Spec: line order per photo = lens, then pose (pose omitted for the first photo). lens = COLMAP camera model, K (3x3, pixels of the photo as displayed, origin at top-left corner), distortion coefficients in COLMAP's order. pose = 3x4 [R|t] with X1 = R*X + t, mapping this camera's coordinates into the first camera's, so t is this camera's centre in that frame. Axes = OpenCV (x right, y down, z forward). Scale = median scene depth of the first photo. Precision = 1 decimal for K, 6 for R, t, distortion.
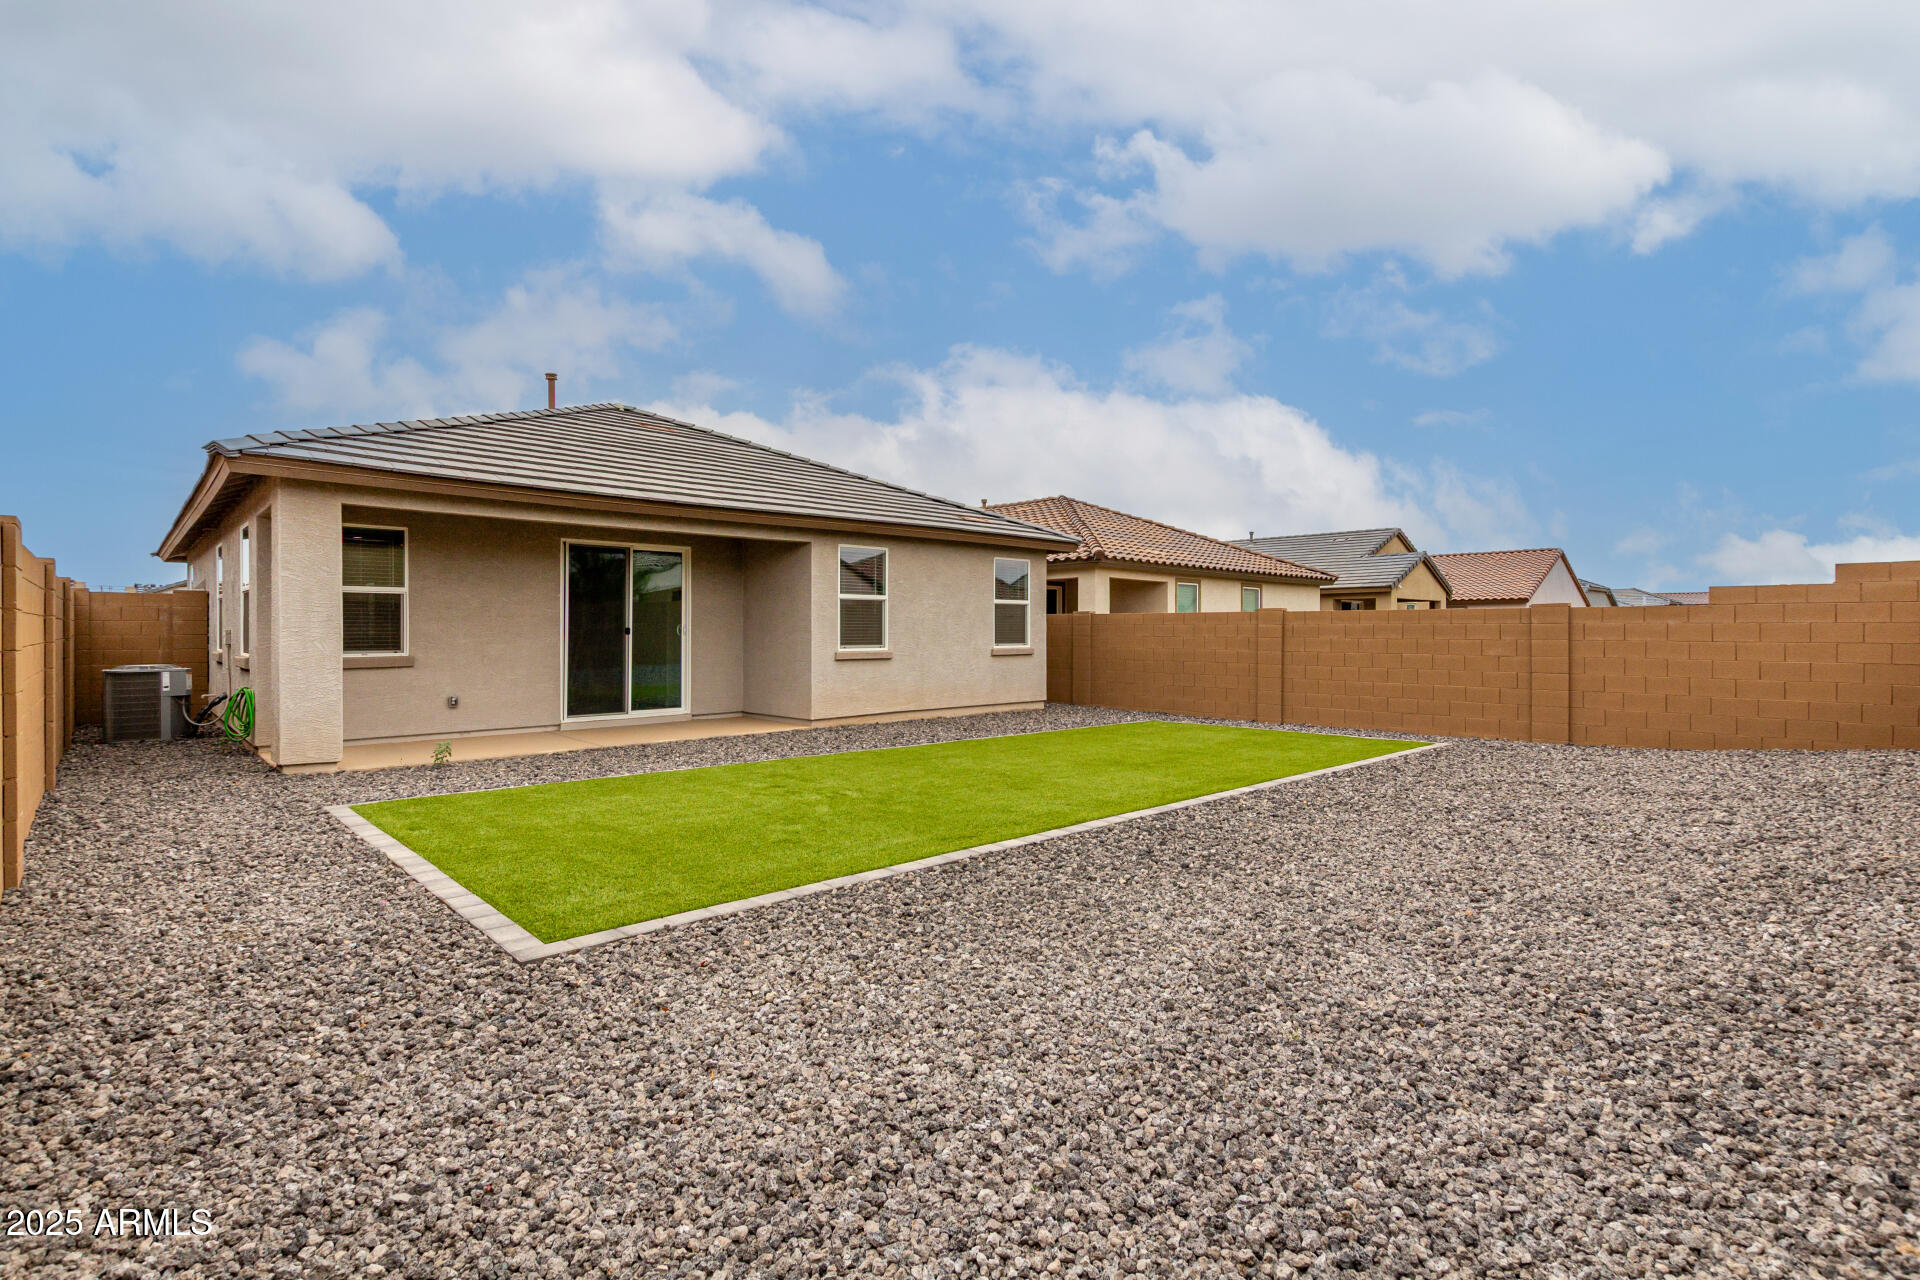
lens RADIAL K [[898.2, 0, 960.0], [0, 898.2, 640.0], [0, 0, 1]] dist [-0.001818, -0.000126]
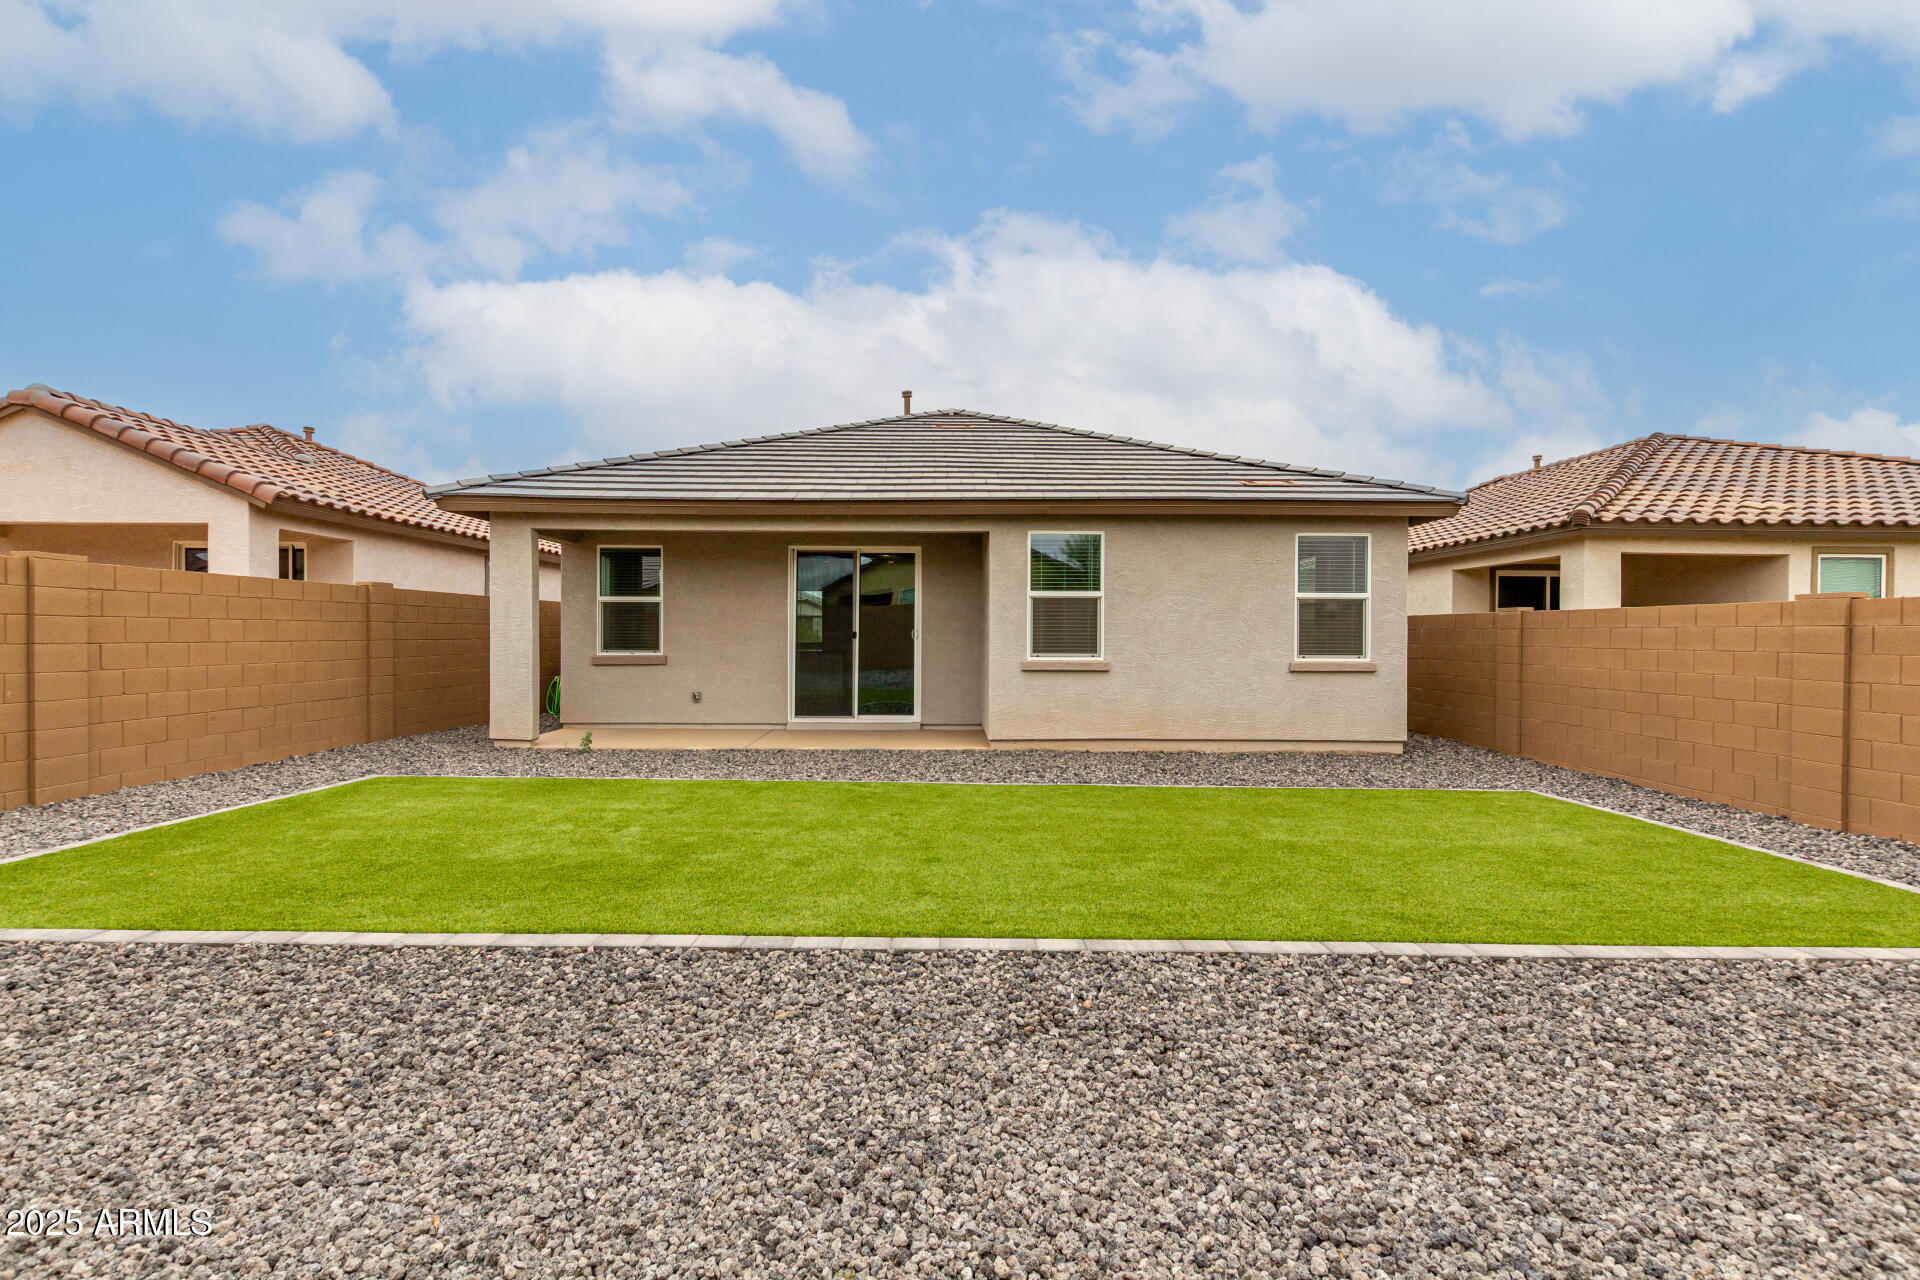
lens RADIAL K [[881.2, 0, 960.0], [0, 881.2, 640.0], [0, 0, 1]] dist [-0.002523, -0.000235]
pose [[0.722698, 0.007429, -0.691124, 0.378946], [-0.012124, 0.999925, -0.001929, -0.003689], [0.691057, 0.009773, 0.722734, 0.365304]]
